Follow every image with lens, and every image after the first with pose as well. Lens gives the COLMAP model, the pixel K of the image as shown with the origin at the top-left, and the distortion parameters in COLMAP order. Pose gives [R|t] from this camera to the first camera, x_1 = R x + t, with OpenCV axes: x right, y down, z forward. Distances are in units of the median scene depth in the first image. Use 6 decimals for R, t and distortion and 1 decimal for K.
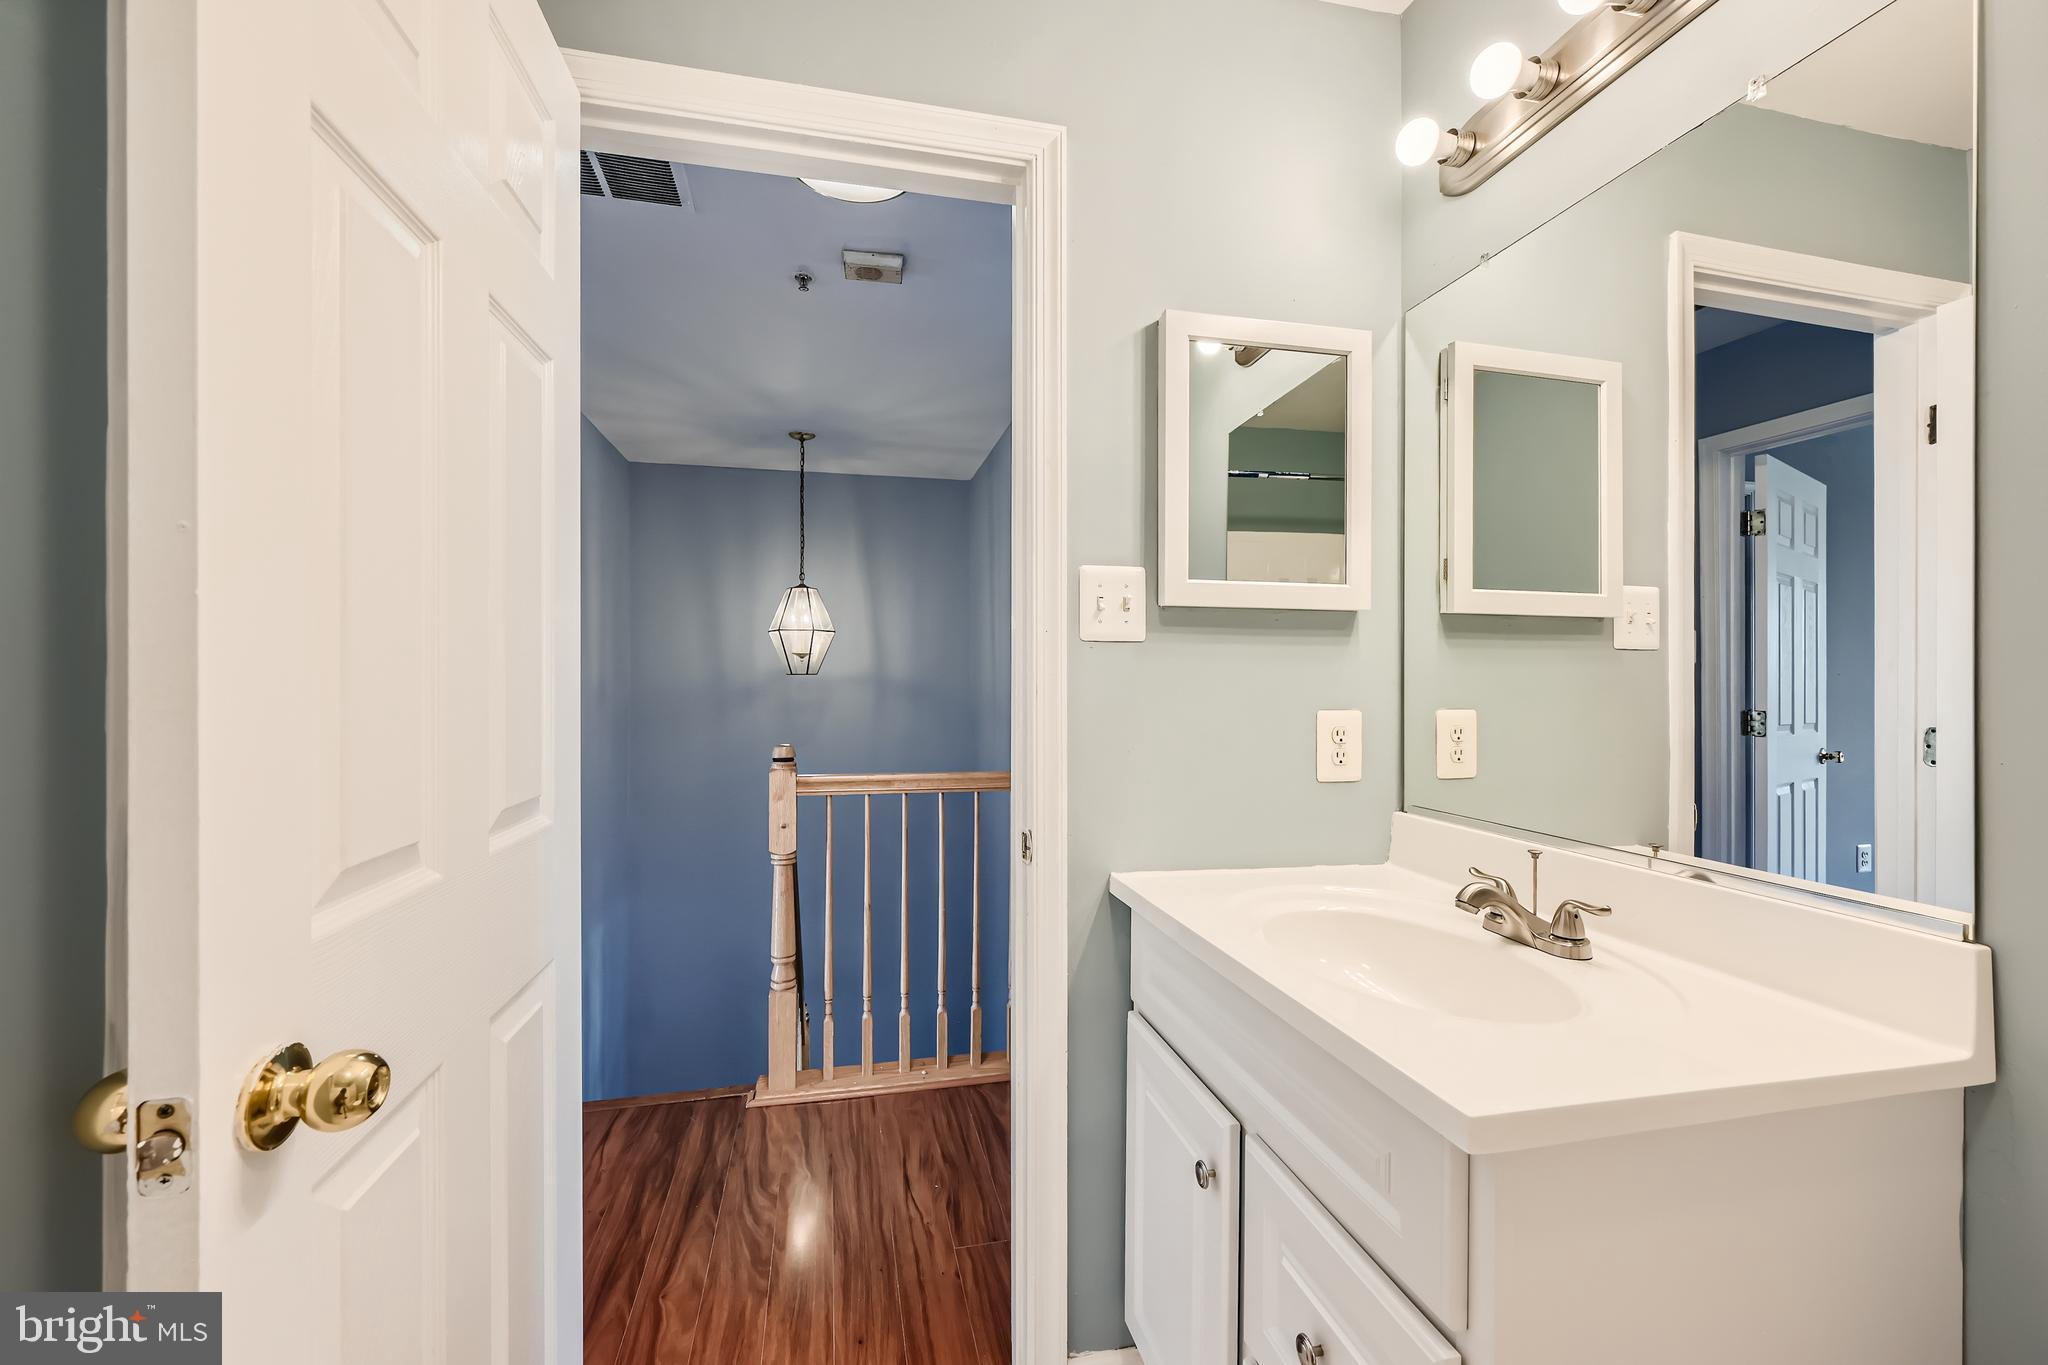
lens RADIAL K [[790.9, 0, 1034.8], [0, 790.9, 687.7], [0, 0, 1]] dist [-0.001043, 0.000182]
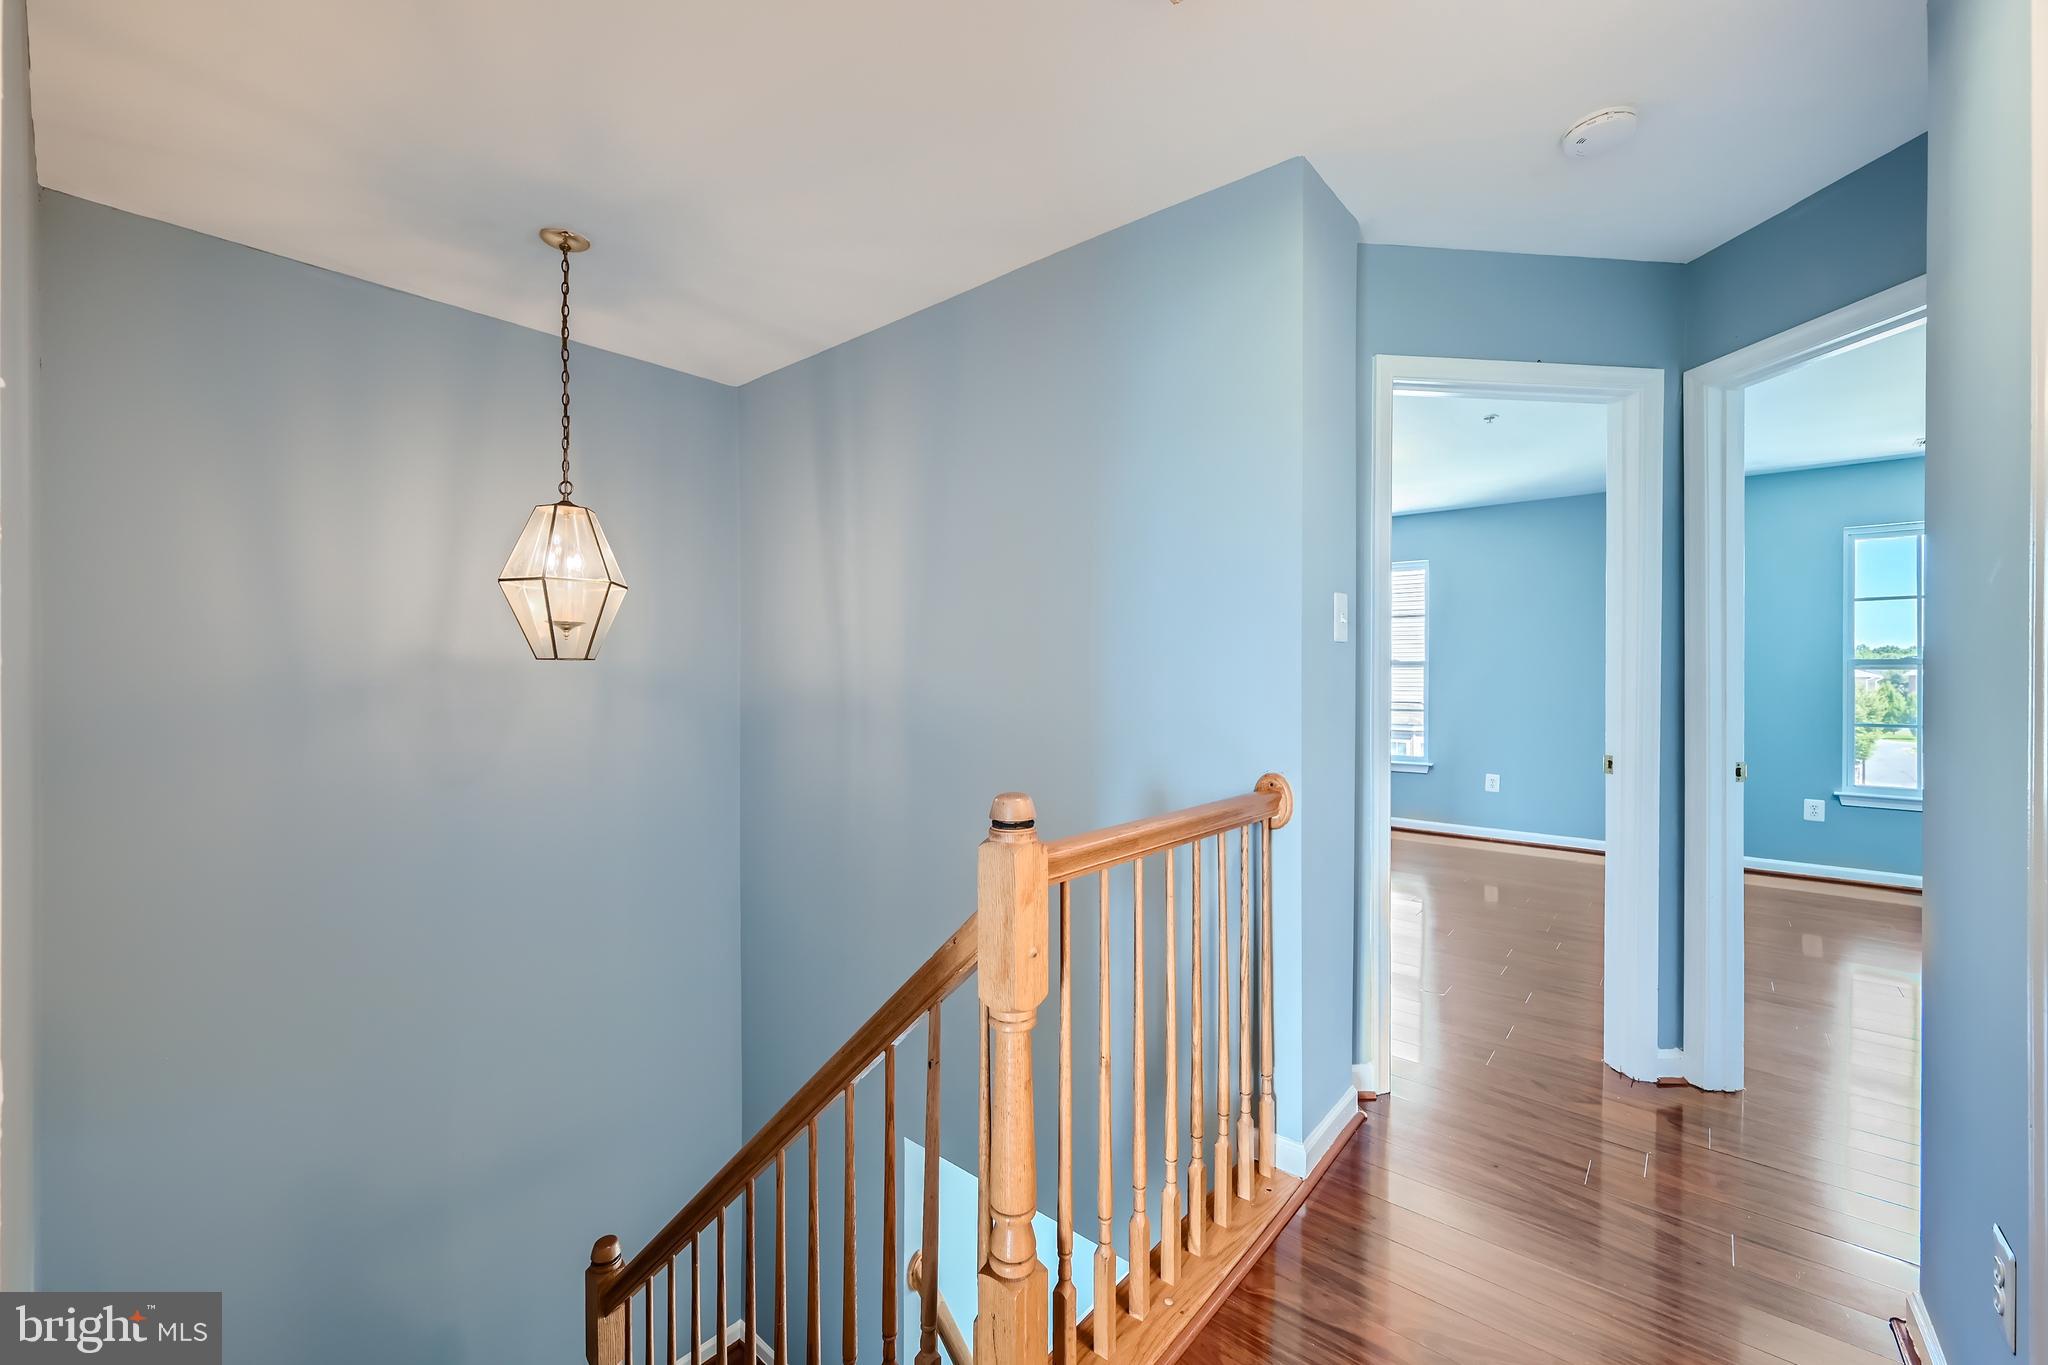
lens RADIAL K [[790.9, 0, 1034.8], [0, 790.9, 687.7], [0, 0, 1]] dist [-0.001043, 0.000182]
pose [[0.814236, -0.007796, 0.580482, -0.588033], [0.003156, 0.999955, 0.009002, -0.001226], [-0.580526, -0.005498, 0.814223, 0.564471]]
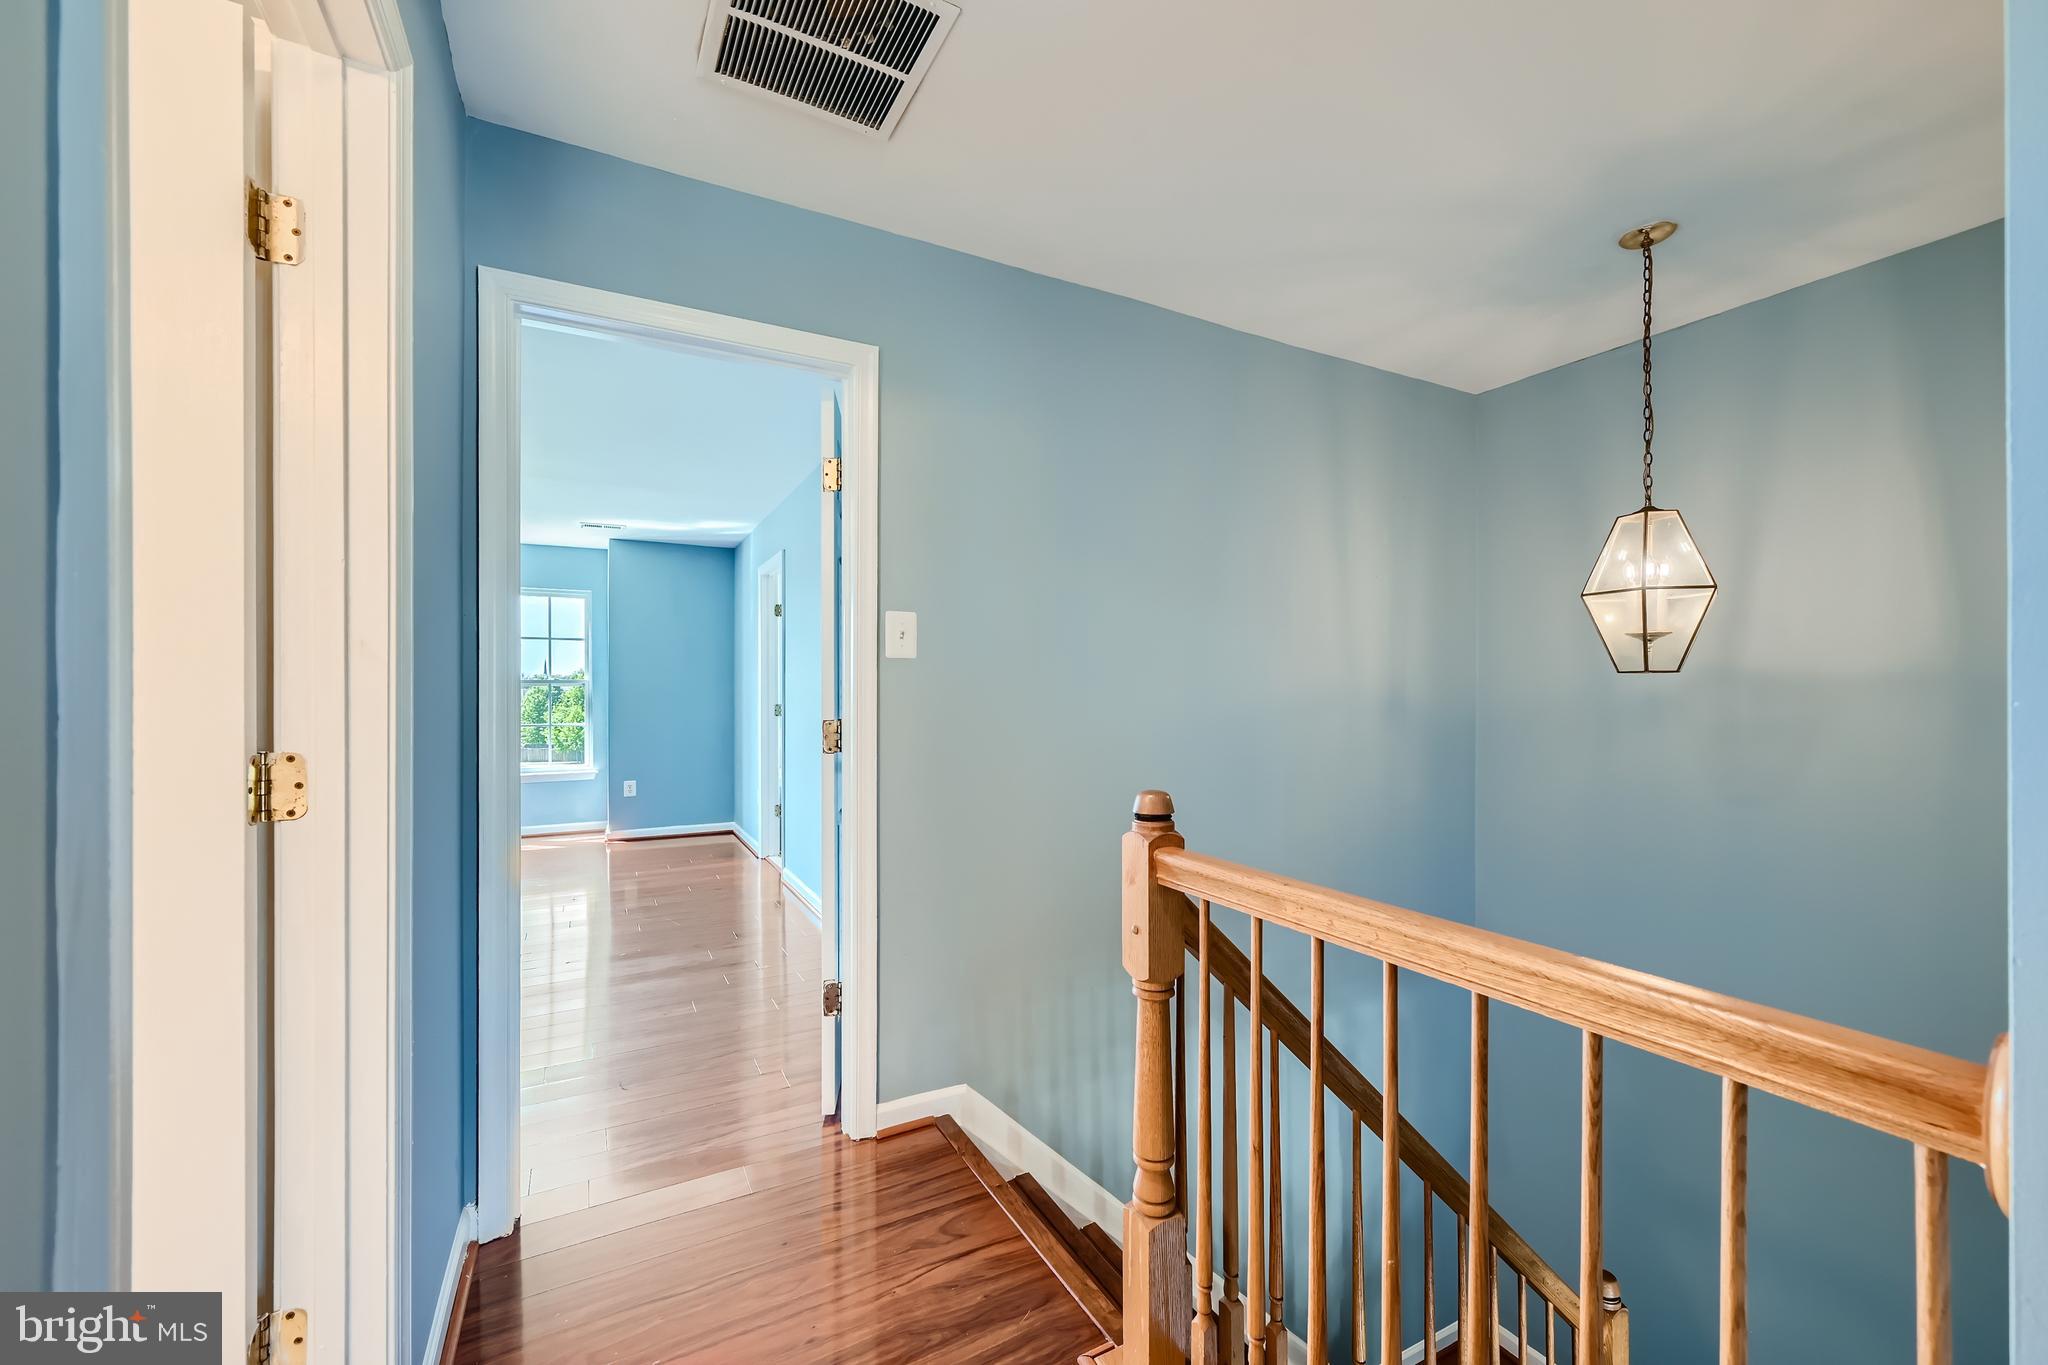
lens RADIAL K [[790.9, 0, 1034.8], [0, 790.9, 687.7], [0, 0, 1]] dist [-0.001043, 0.000182]
pose [[0.257705, 0.001884, -0.966222, 0.214501], [-0.007575, 0.999971, -0.000071, -0.003118], [0.966194, 0.007337, 0.257712, 0.748980]]
